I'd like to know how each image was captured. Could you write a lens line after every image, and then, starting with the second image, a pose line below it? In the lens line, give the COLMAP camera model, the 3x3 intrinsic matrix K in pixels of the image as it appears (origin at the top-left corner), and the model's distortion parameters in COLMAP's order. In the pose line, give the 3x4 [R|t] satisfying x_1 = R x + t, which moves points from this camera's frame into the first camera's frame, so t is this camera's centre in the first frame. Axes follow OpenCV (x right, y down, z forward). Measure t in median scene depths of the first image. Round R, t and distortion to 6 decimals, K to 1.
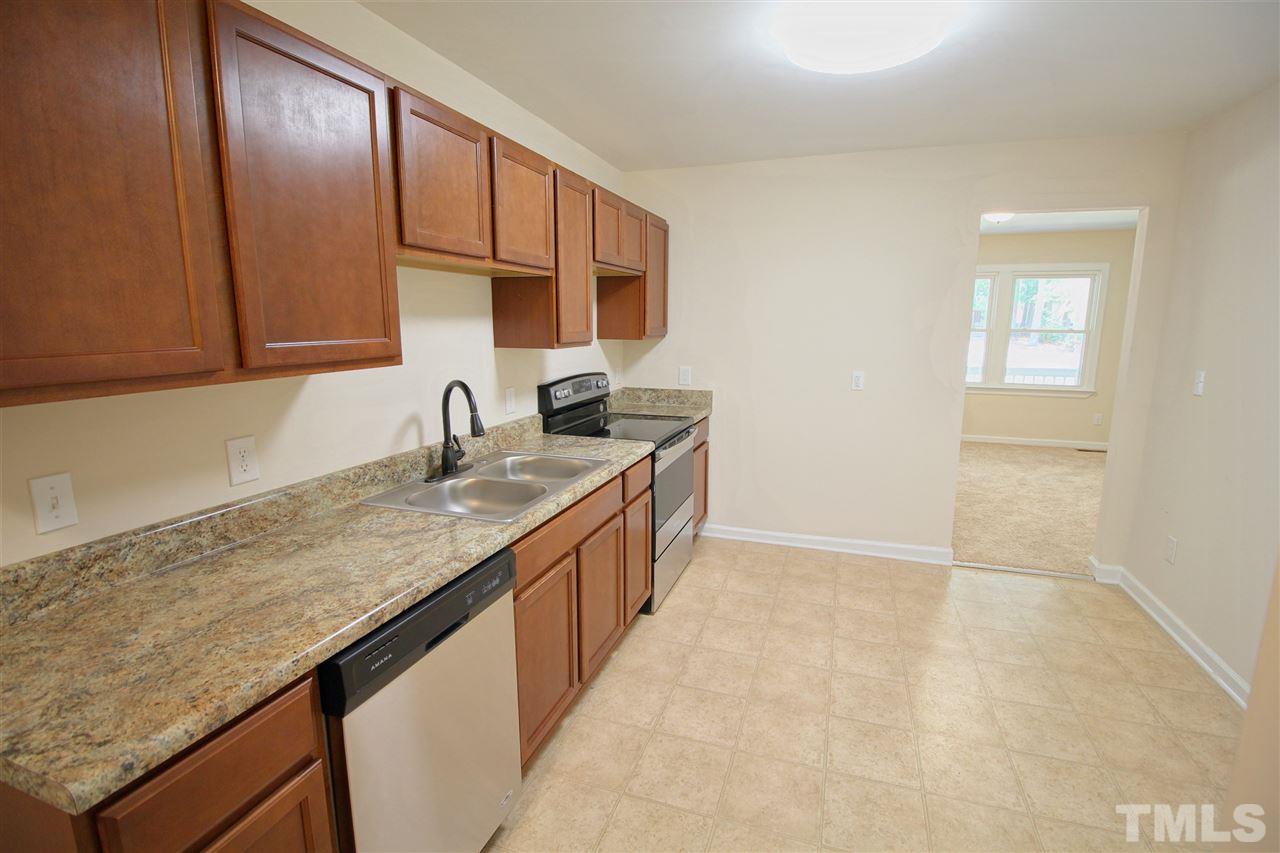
lens RADIAL K [[601.2, 0, 640.0], [0, 601.2, 426.5], [0, 0, 1]] dist [-0.000174, -0.000057]
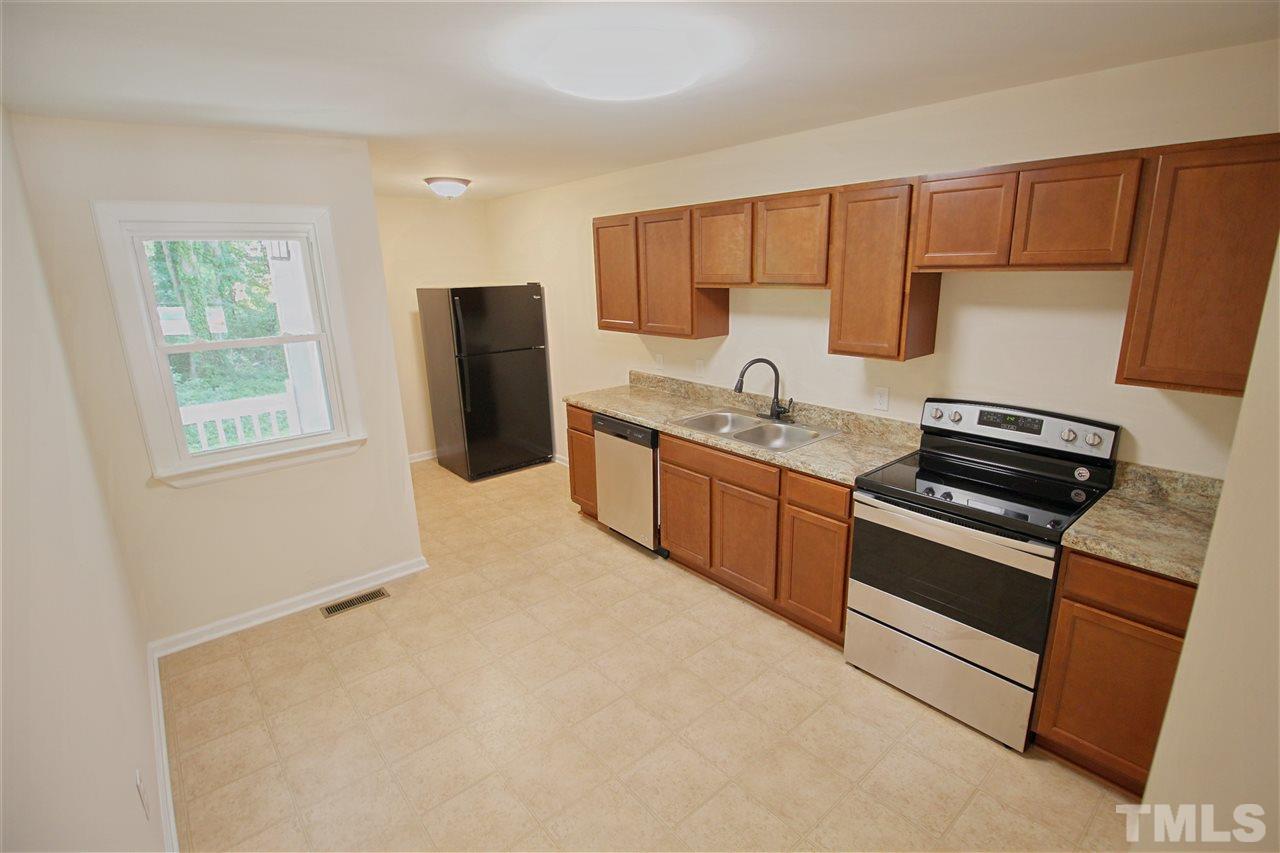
lens RADIAL K [[601.2, 0, 640.0], [0, 601.2, 426.5], [0, 0, 1]] dist [-0.000174, -0.000057]
pose [[-0.524279, 0.233038, -0.819039, 1.148321], [-0.120694, 0.931780, 0.342373, -0.395808], [0.842950, 0.278352, -0.460386, 1.442754]]
